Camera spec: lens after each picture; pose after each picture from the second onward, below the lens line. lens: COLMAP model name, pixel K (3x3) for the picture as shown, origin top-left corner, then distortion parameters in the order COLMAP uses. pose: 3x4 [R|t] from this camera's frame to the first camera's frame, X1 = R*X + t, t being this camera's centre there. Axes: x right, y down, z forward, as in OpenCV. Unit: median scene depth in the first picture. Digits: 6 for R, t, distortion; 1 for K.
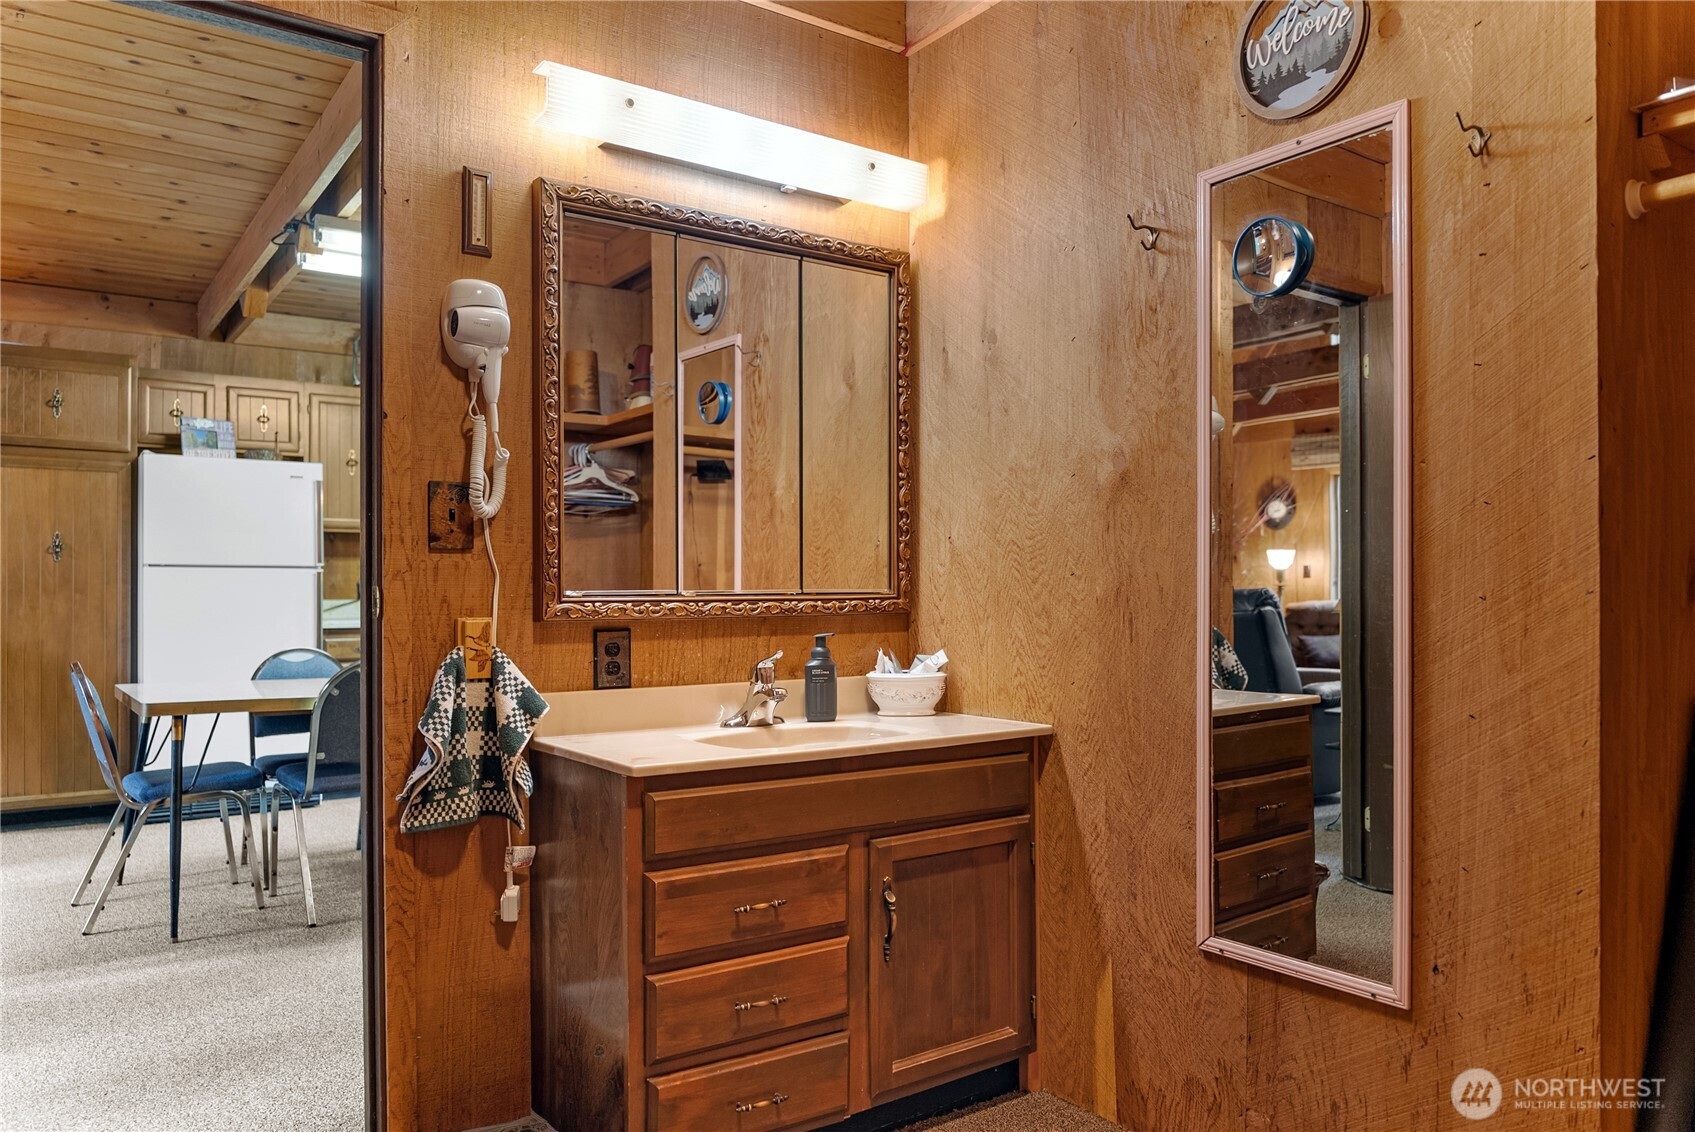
lens RADIAL K [[1166.3, 0, 856.1], [0, 1166.3, 575.9], [0, 0, 1]] dist [-0.011767, -0.001103]
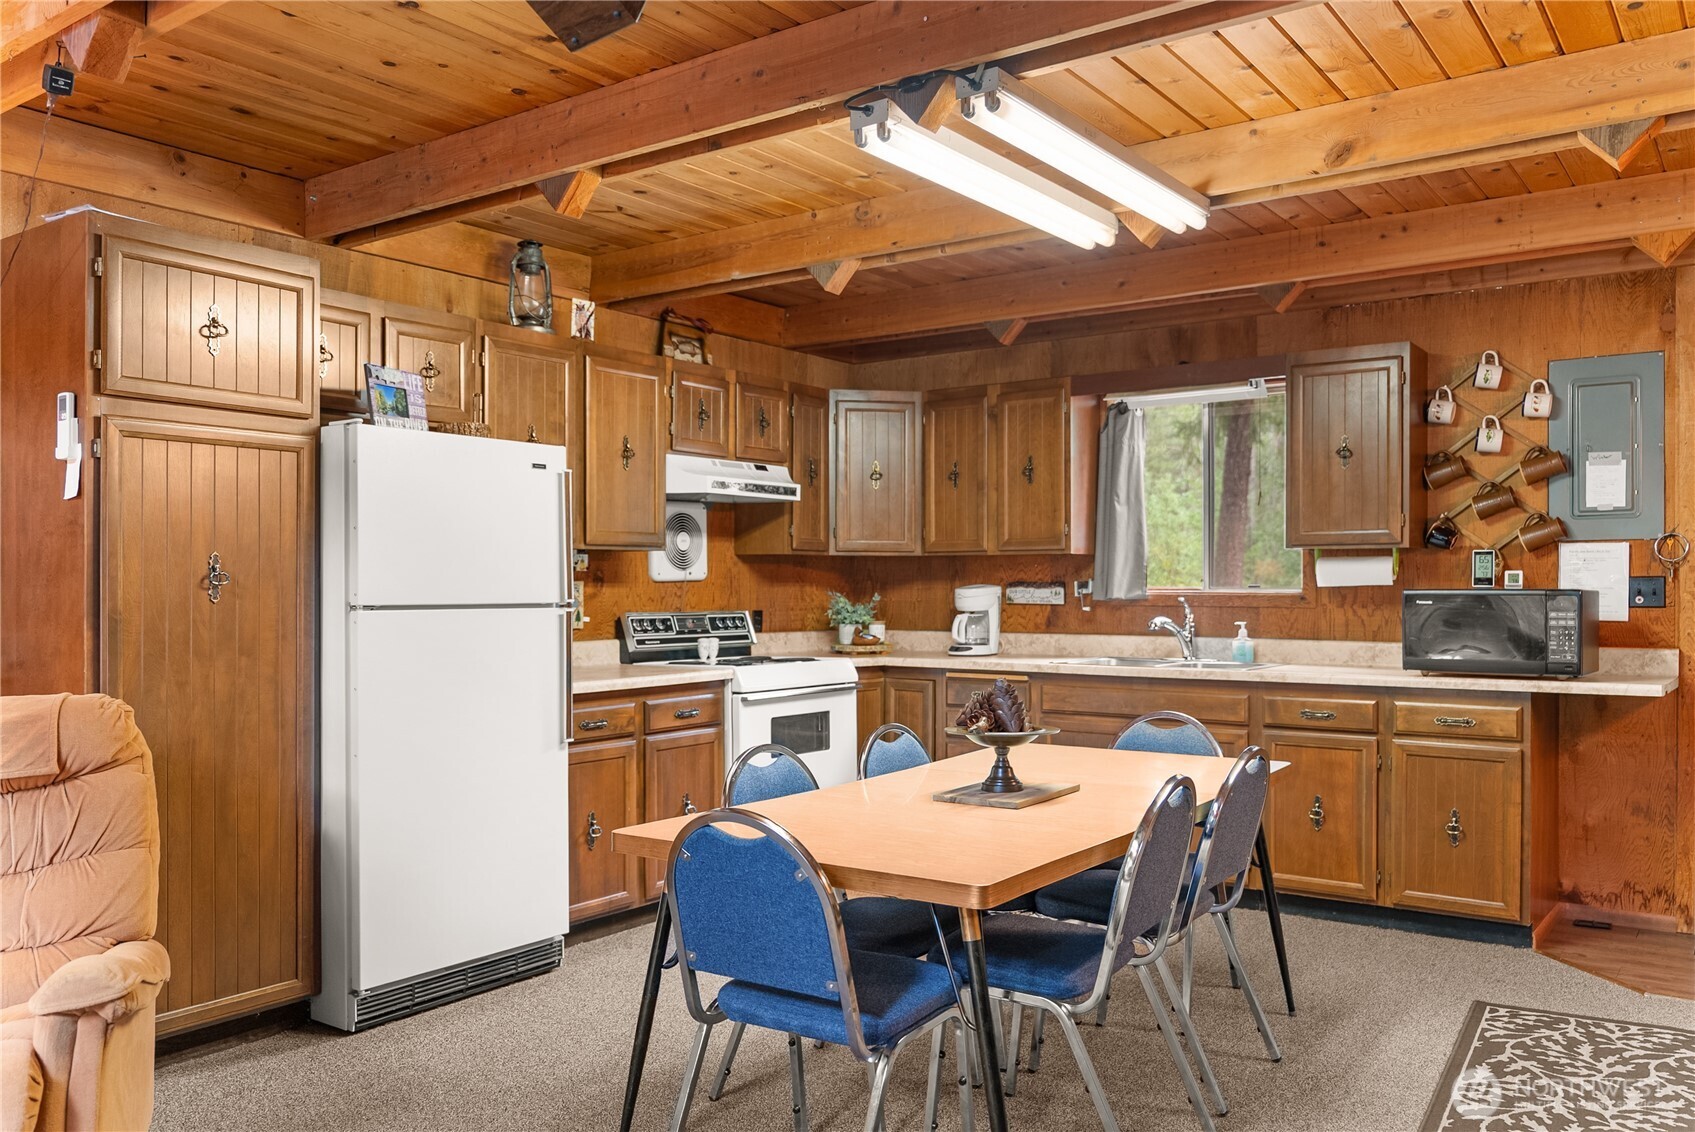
lens RADIAL K [[1308.5, 0, 851.5], [0, 1308.5, 591.1], [0, 0, 1]] dist [0.000210, -0.008883]
pose [[0.950869, -0.000038, 0.309592, -1.269162], [-0.004227, 0.999905, 0.013106, -0.060912], [-0.309563, -0.013770, 0.950779, 0.594703]]
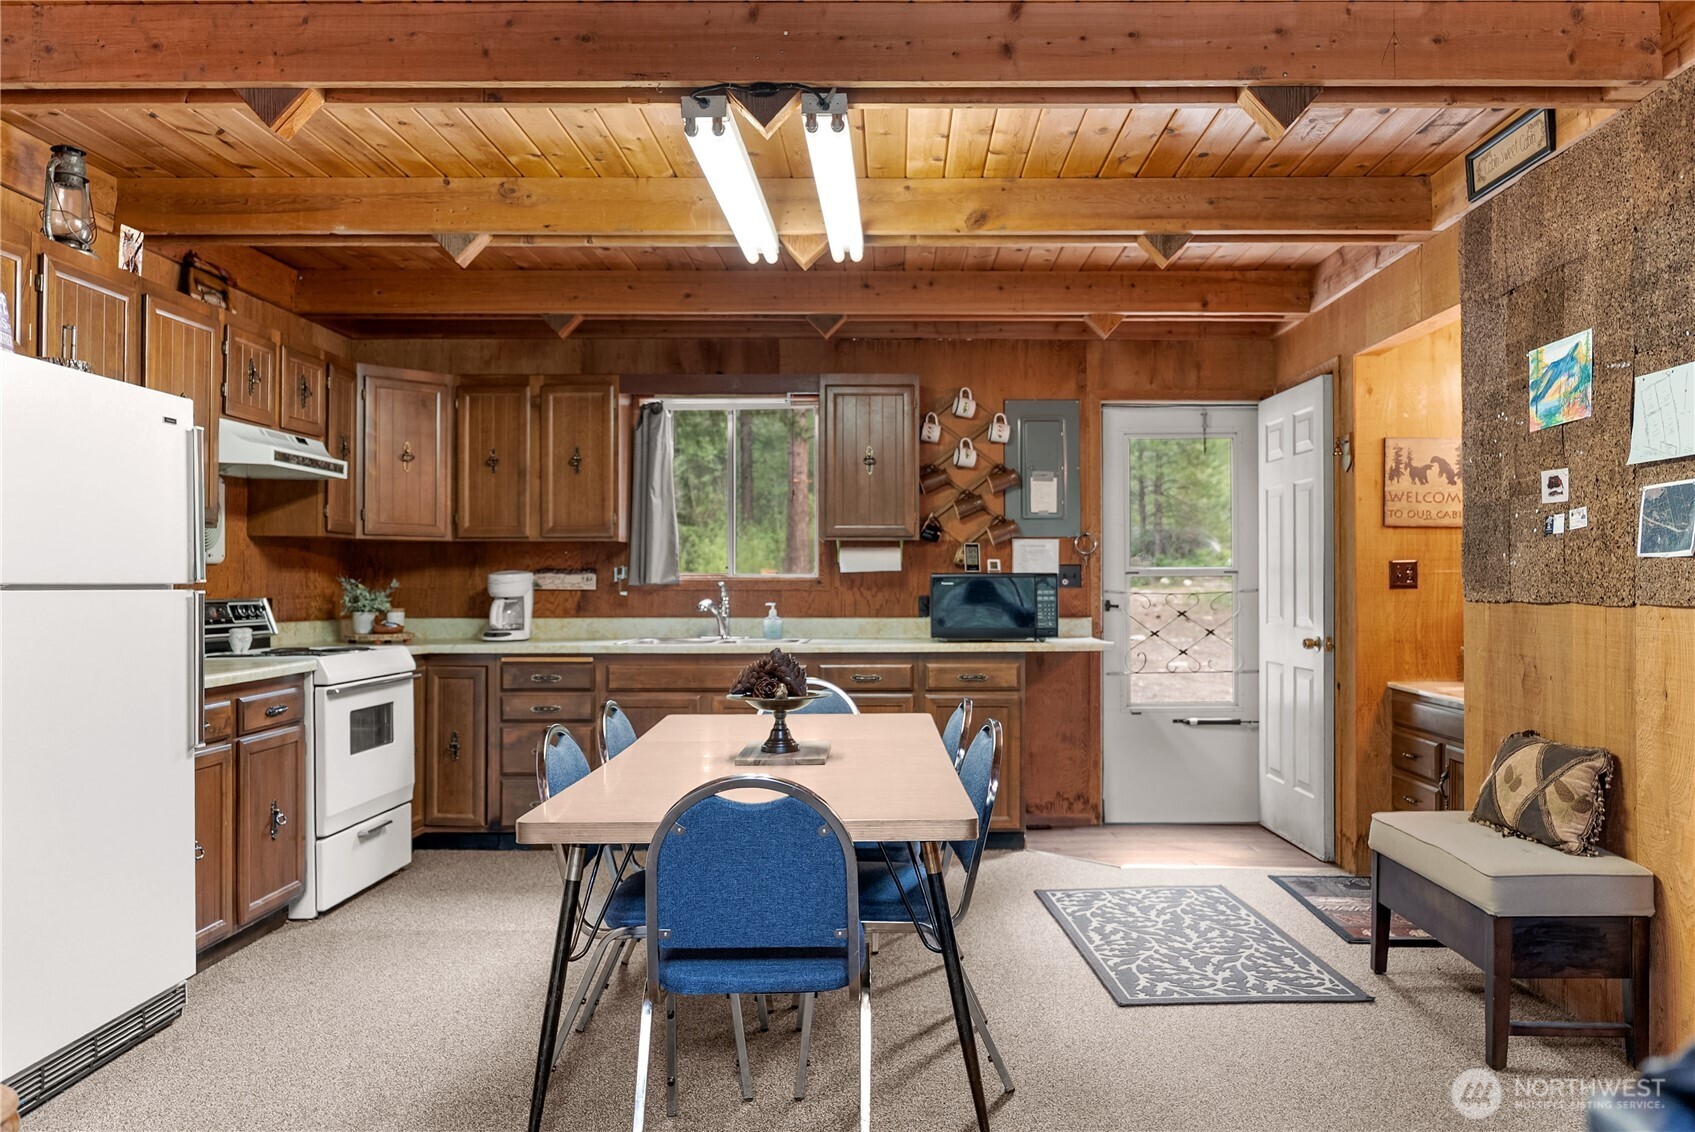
lens RADIAL K [[1209.4, 0, 891.8], [0, 1209.4, 570.8], [0, 0, 1]] dist [-0.007936, -0.004693]
pose [[0.590860, 0.008589, 0.806728, -1.723988], [-0.007680, 0.999958, -0.005021, -0.034781], [-0.806738, -0.003229, 0.590901, 0.928844]]
